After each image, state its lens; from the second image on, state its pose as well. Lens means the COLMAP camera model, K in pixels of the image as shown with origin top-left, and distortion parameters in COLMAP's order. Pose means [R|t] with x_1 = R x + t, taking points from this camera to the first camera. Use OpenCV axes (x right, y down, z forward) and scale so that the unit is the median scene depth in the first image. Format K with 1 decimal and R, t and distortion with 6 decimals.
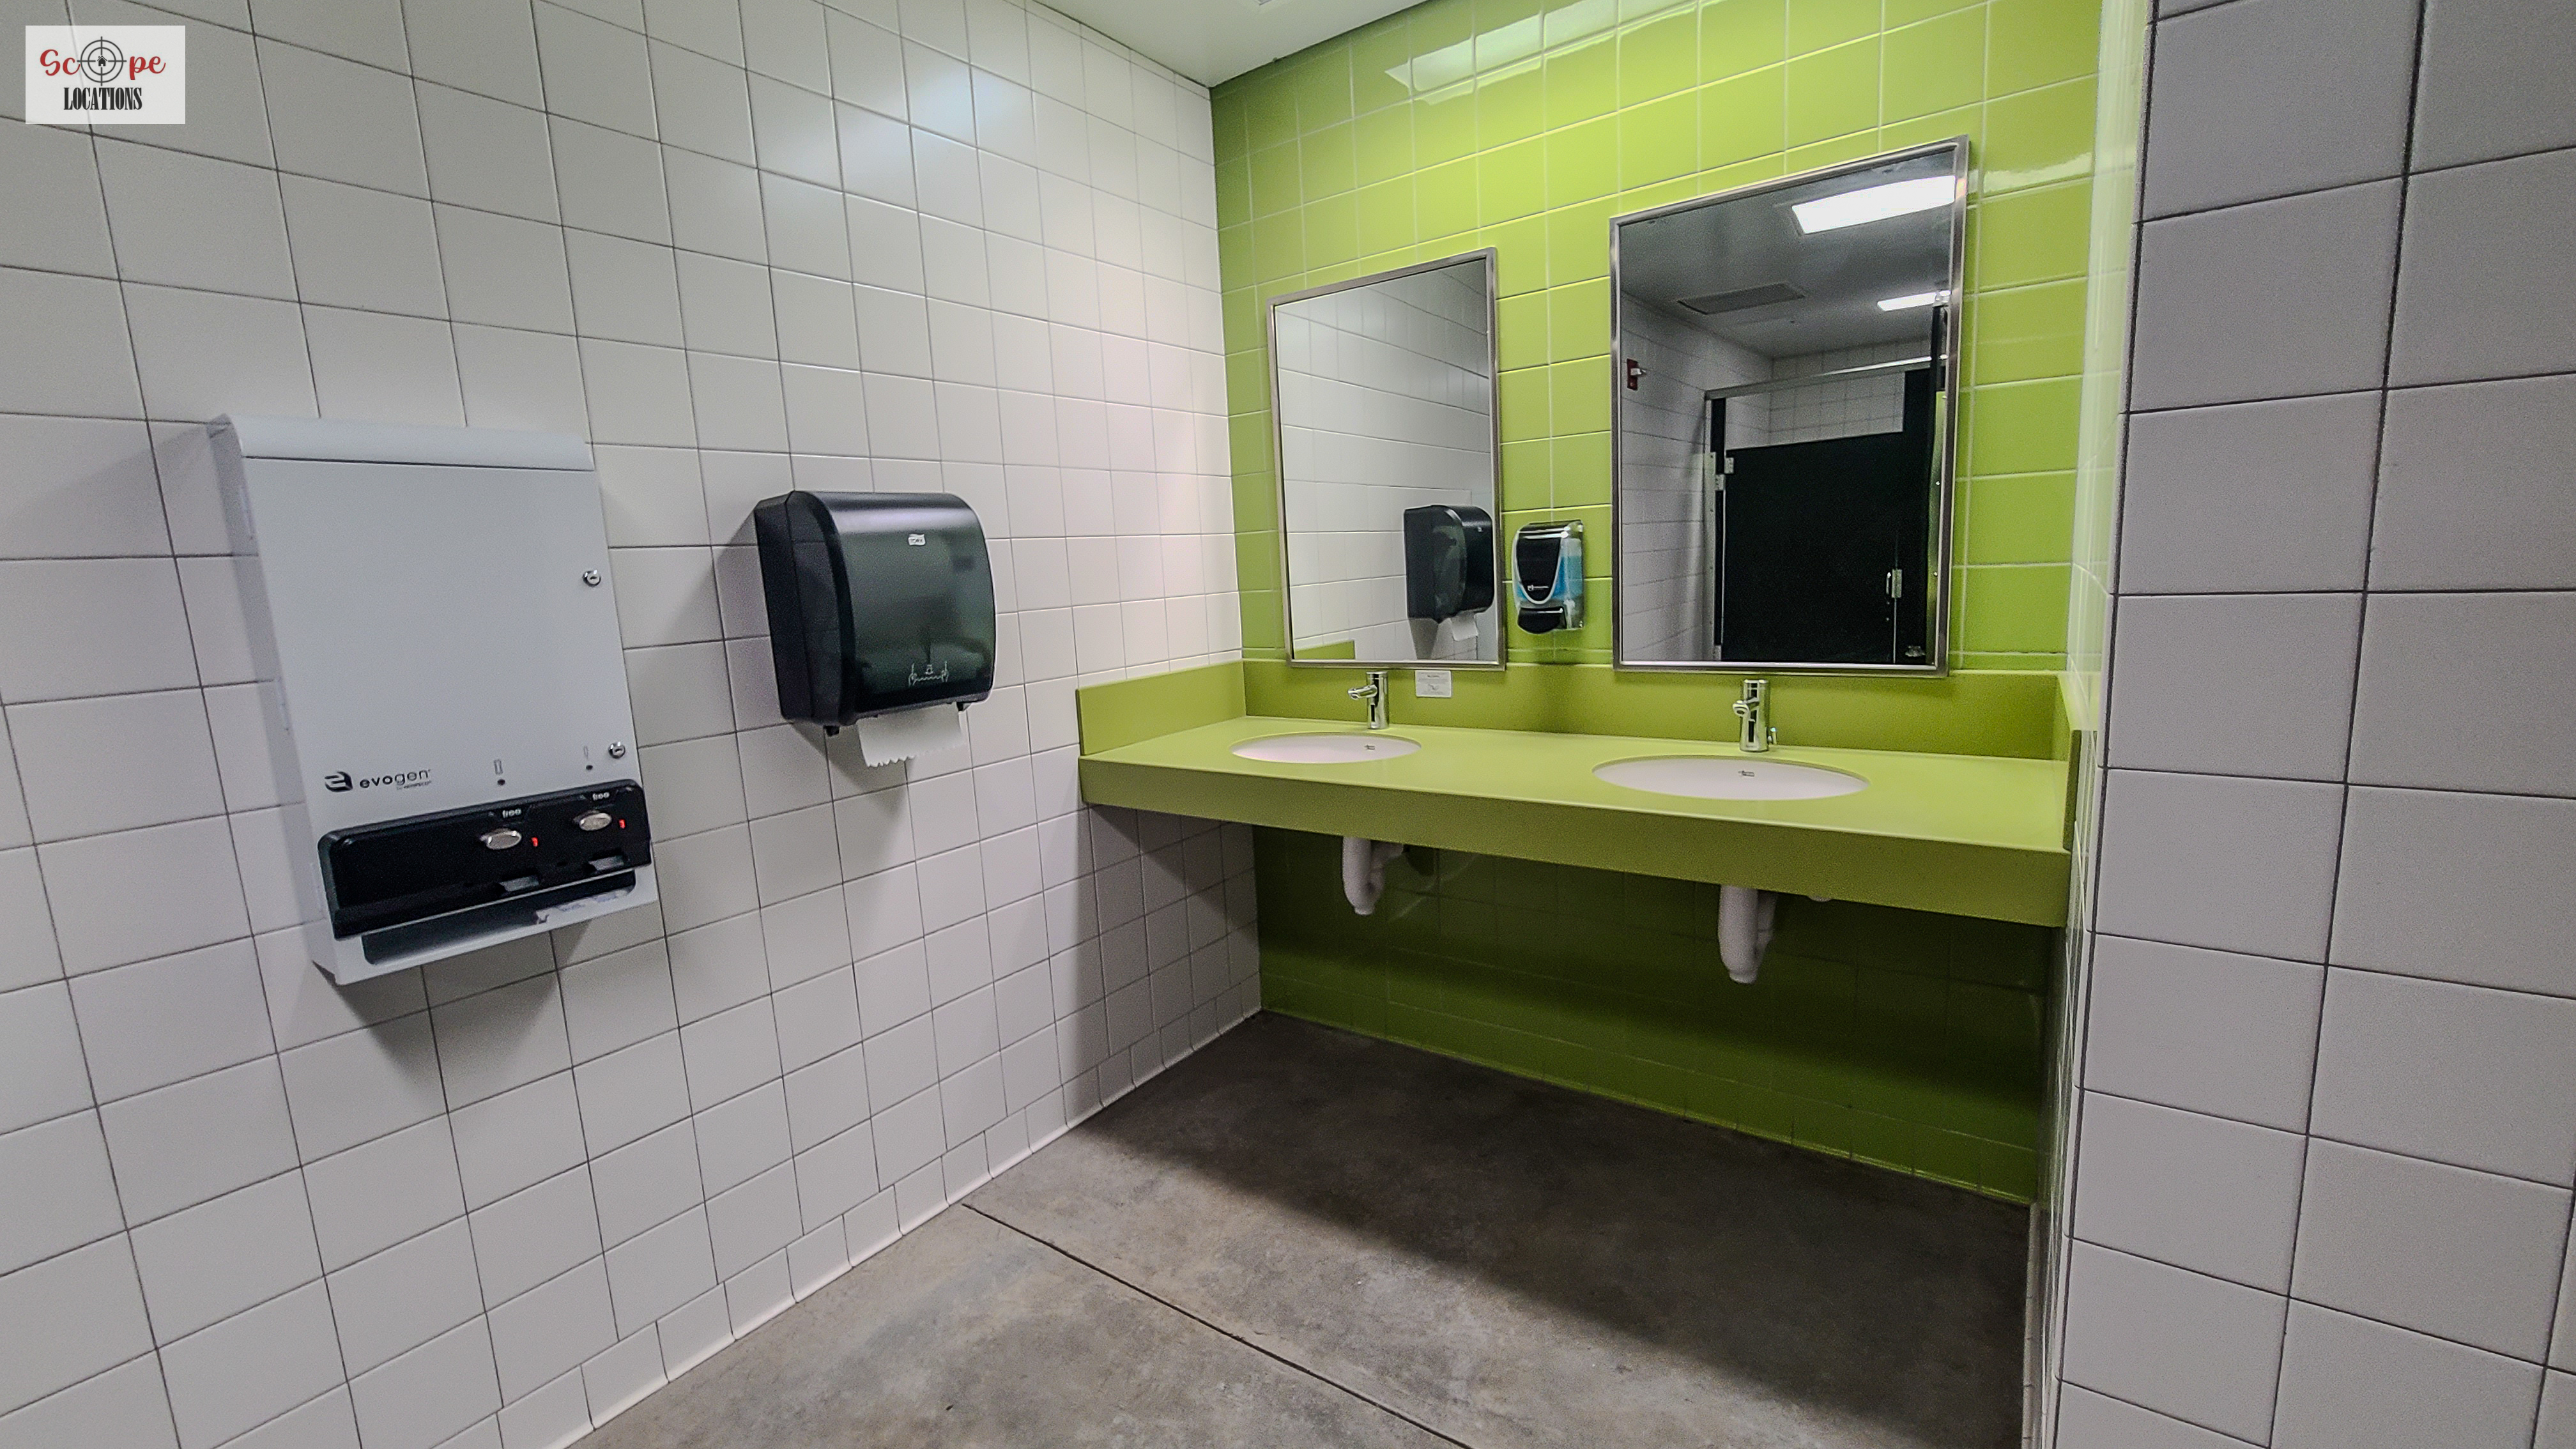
lens RADIAL K [[1047.3, 0, 1285.6], [0, 1047.3, 720.4], [0, 0, 1]] dist [0.002490, -0.001404]
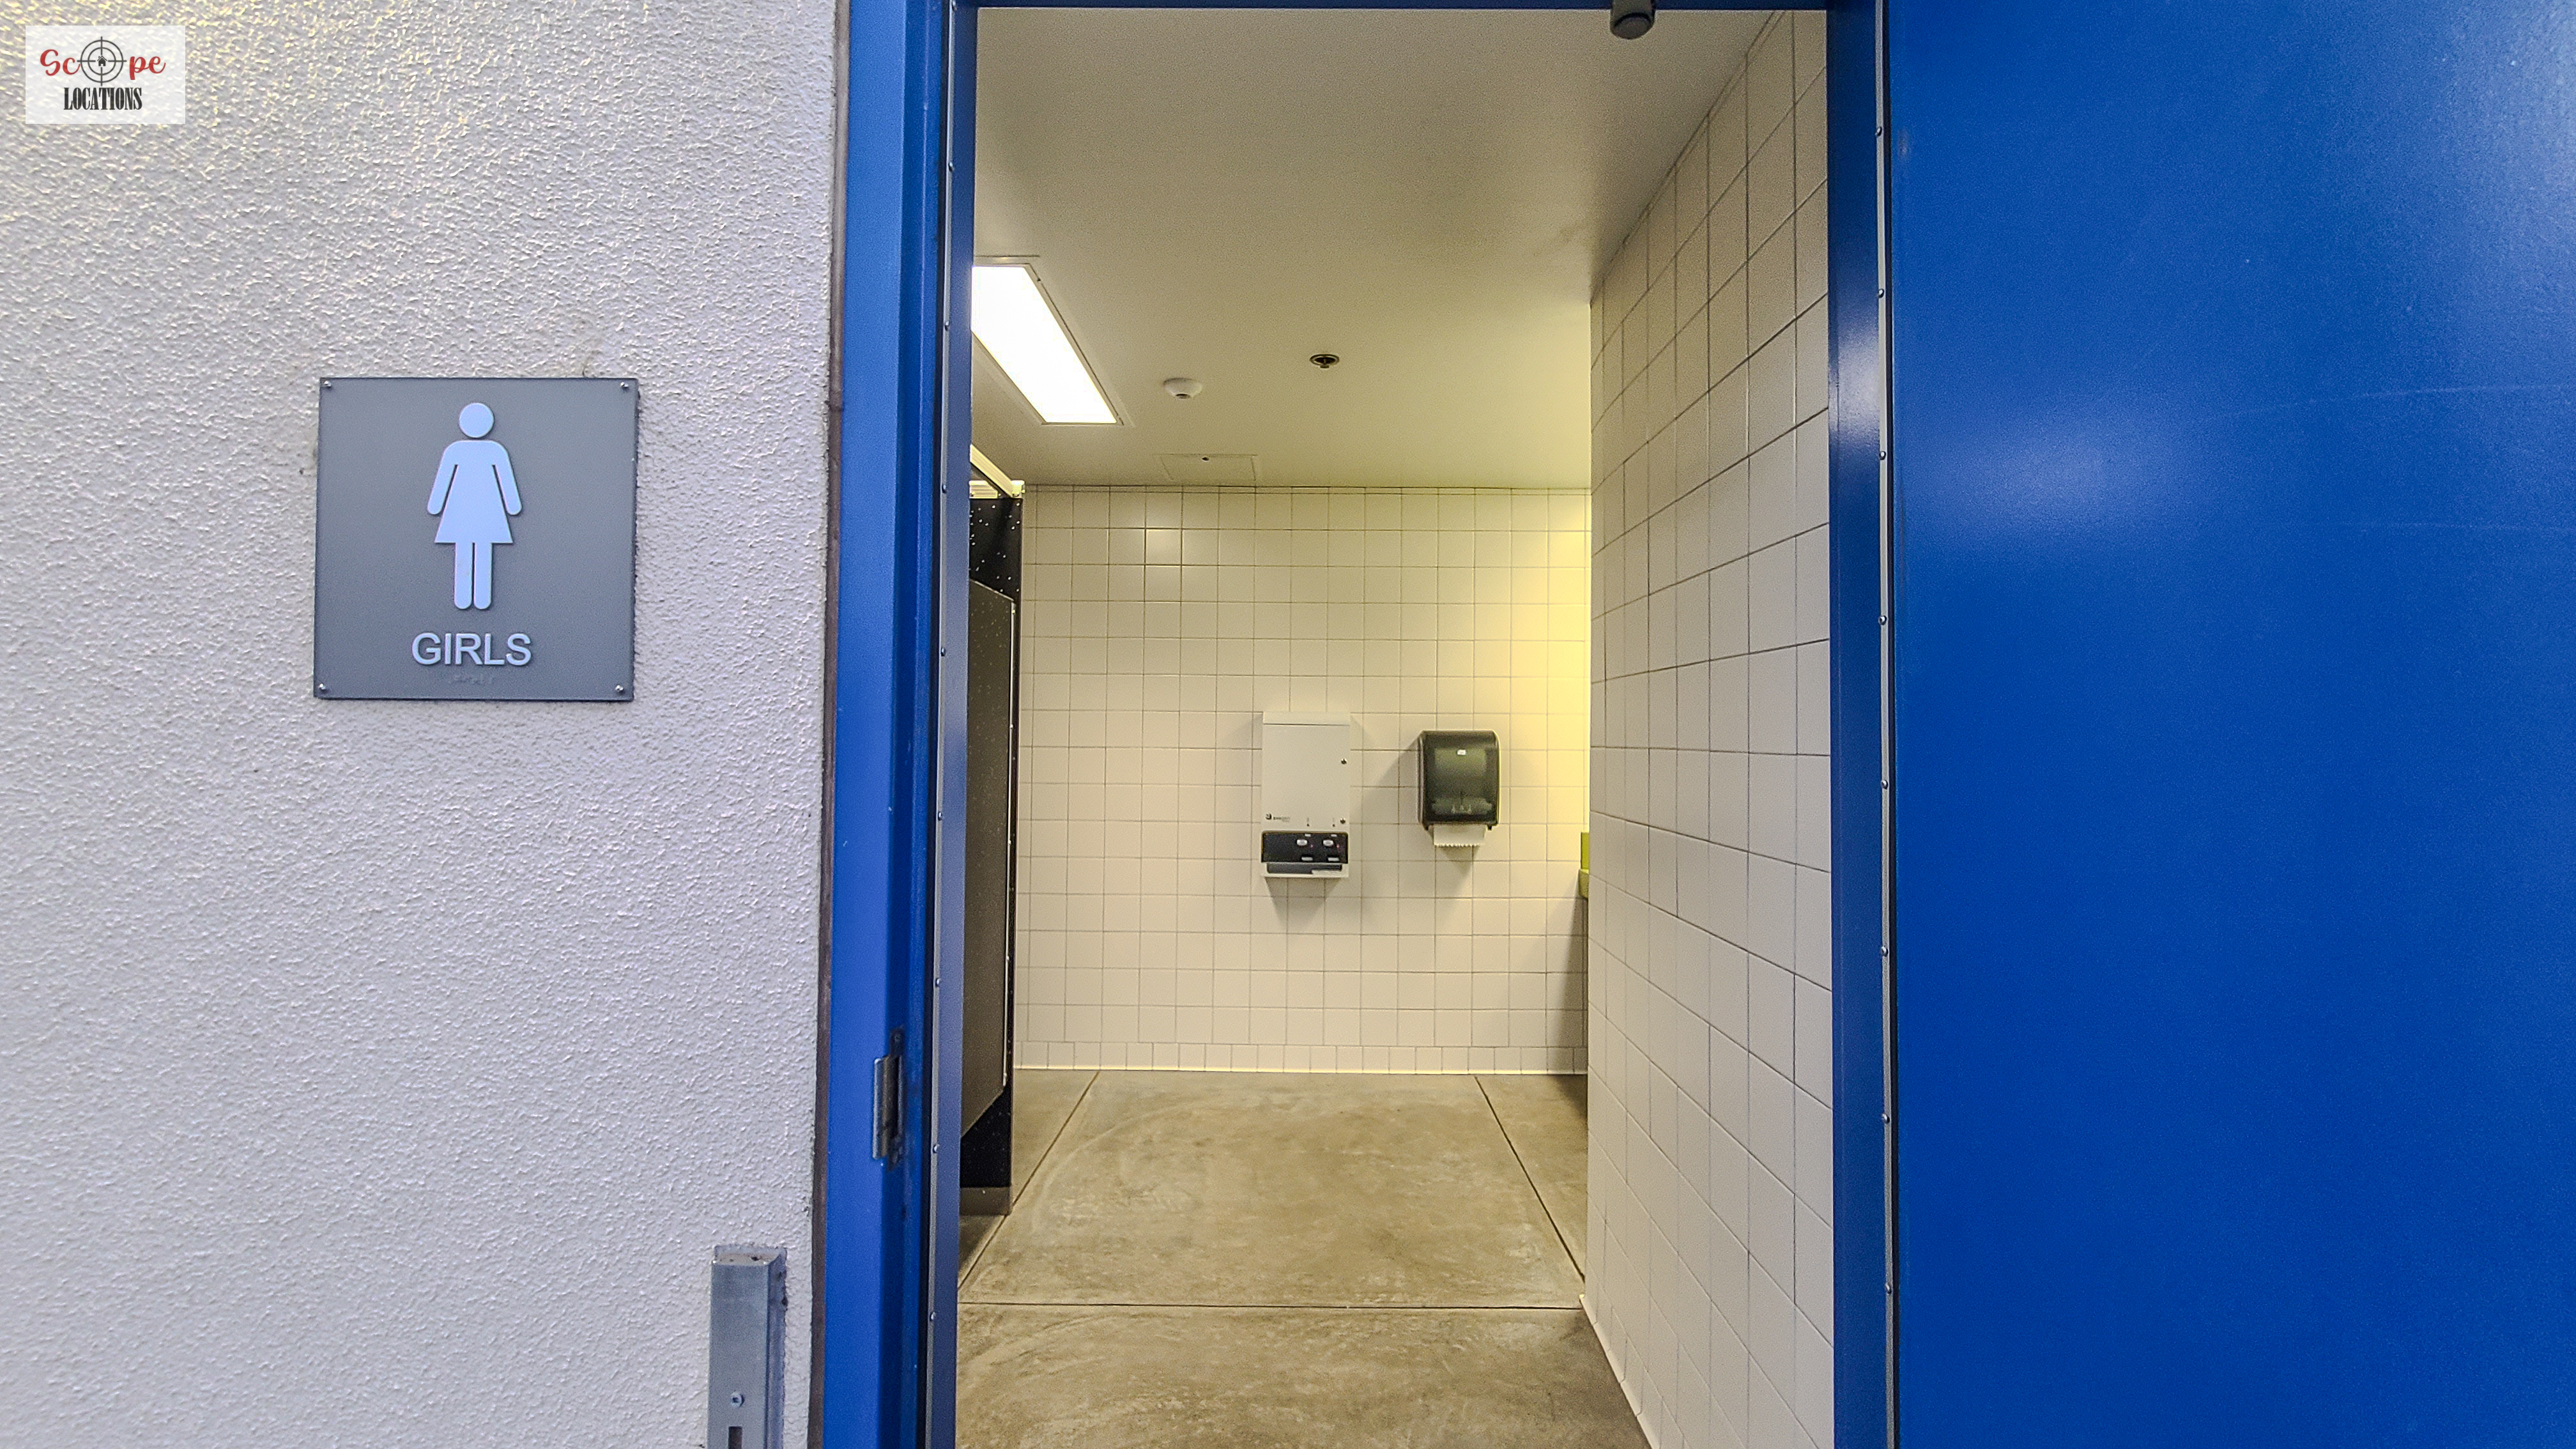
lens RADIAL K [[1047.3, 0, 1295.5], [0, 1047.3, 721.6], [0, 0, 1]] dist [0.002490, -0.001404]
pose [[0.574255, 0.043405, -0.817525, 1.258828], [-0.161778, 0.984919, -0.061346, -0.033283], [0.802533, 0.167486, 0.572616, -0.614335]]
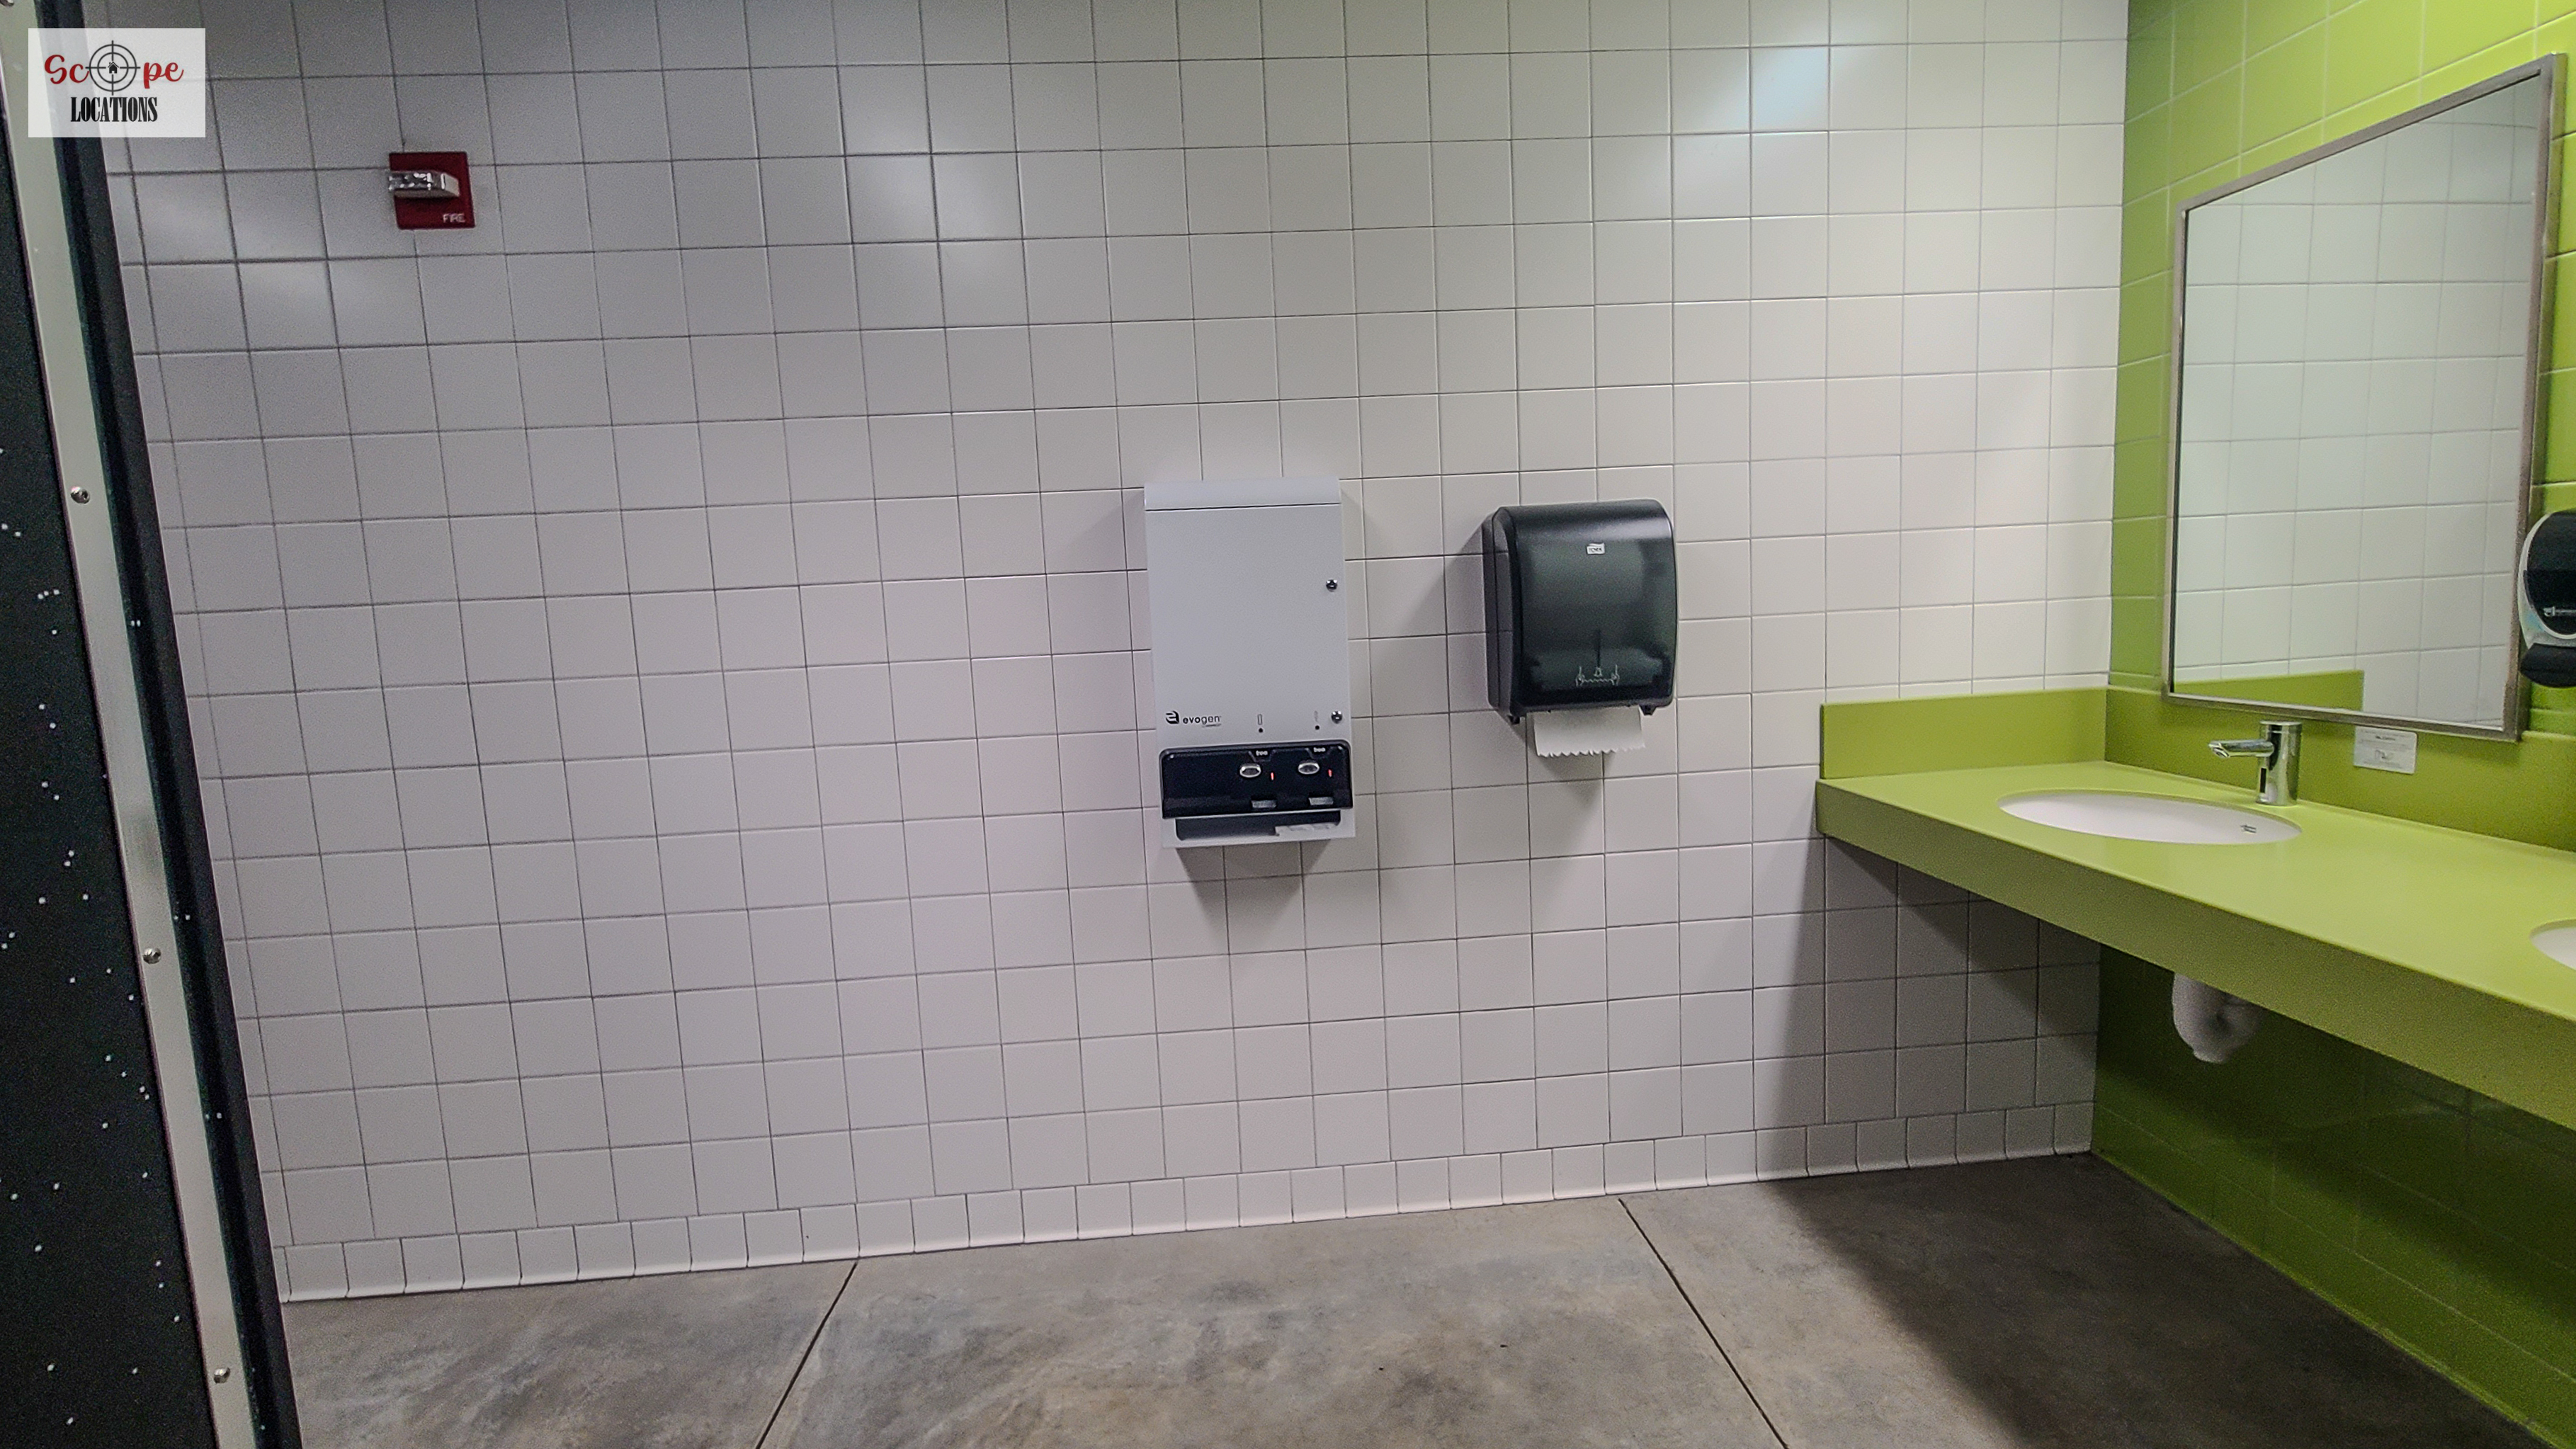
lens RADIAL K [[1156.2, 0, 1295.8], [0, 1156.2, 718.2], [0, 0, 1]] dist [0.001600, -0.000717]
pose [[0.639696, 0.107930, -0.761013, 0.332634], [-0.100593, 0.993332, 0.056322, -0.035659], [0.762017, 0.040524, 0.646288, 0.023600]]
